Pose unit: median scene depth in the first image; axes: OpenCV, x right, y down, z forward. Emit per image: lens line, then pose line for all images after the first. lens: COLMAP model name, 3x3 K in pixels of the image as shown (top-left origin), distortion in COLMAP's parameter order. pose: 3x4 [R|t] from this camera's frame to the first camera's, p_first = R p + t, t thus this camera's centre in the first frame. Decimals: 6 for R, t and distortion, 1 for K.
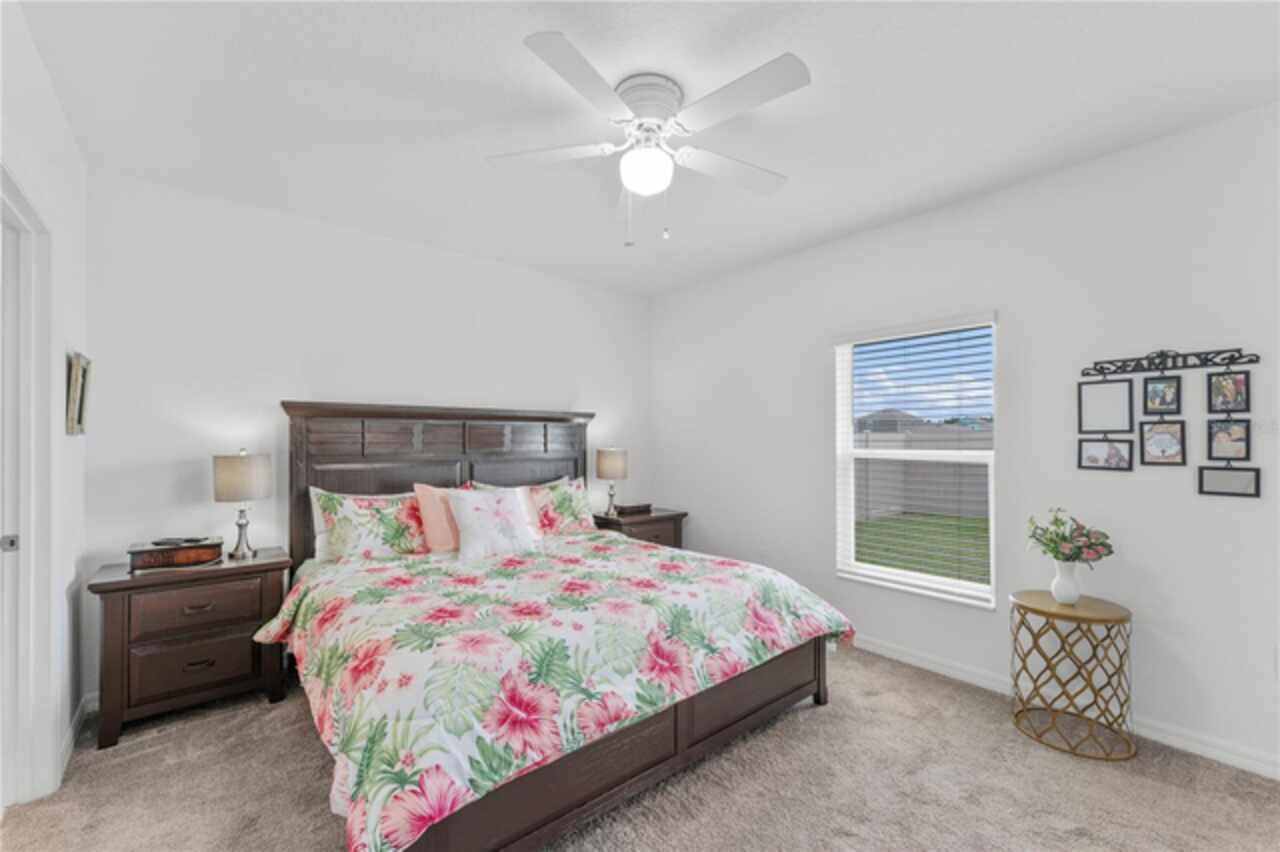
lens RADIAL K [[523.8, 0, 634.0], [0, 523.8, 437.9], [0, 0, 1]] dist [0.000031, 0.000098]
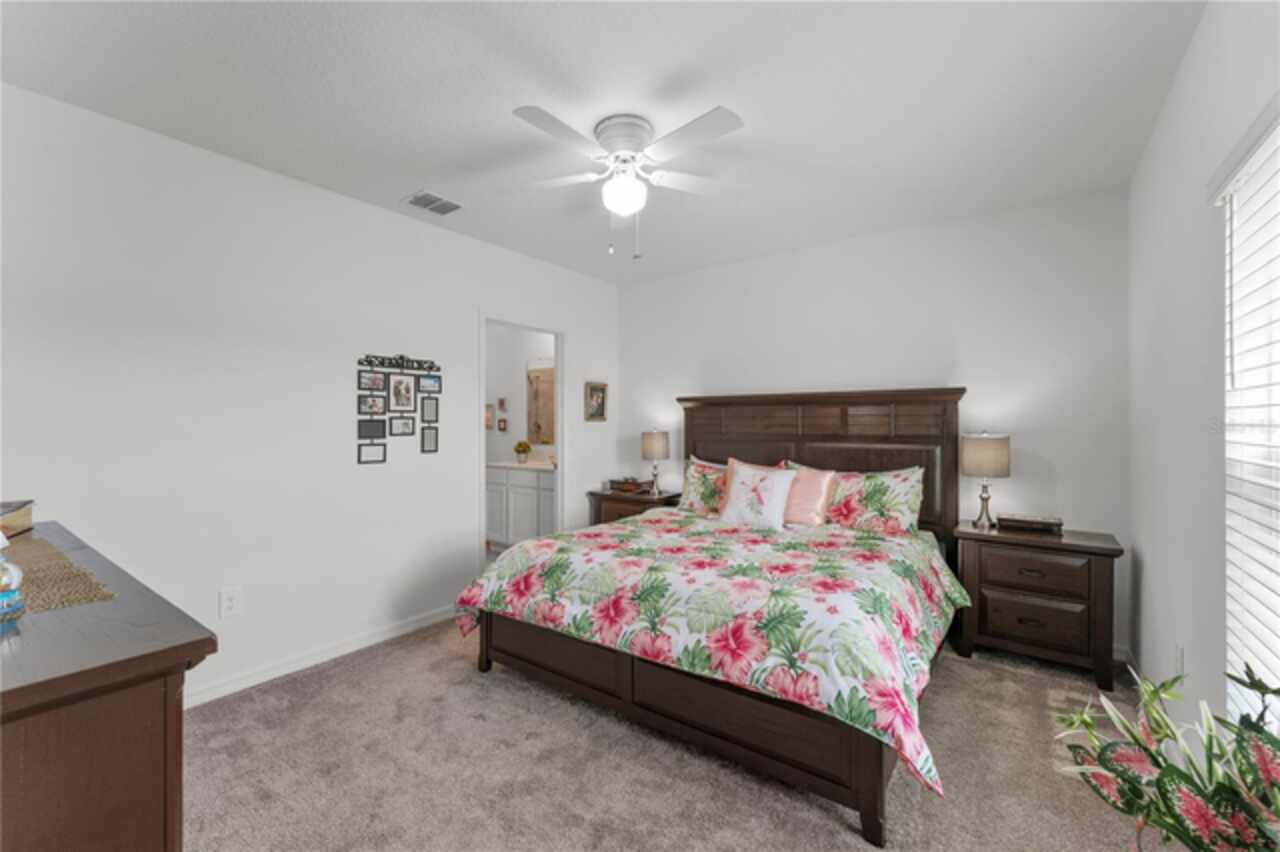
lens RADIAL K [[523.8, 0, 636.4], [0, 523.8, 417.4], [0, 0, 1]] dist [-0.000040, -0.000049]
pose [[0.242314, -0.004912, -0.970185, 1.147065], [0.007994, 0.999963, -0.003066, -0.014510], [0.970165, -0.007013, 0.242345, 0.707101]]
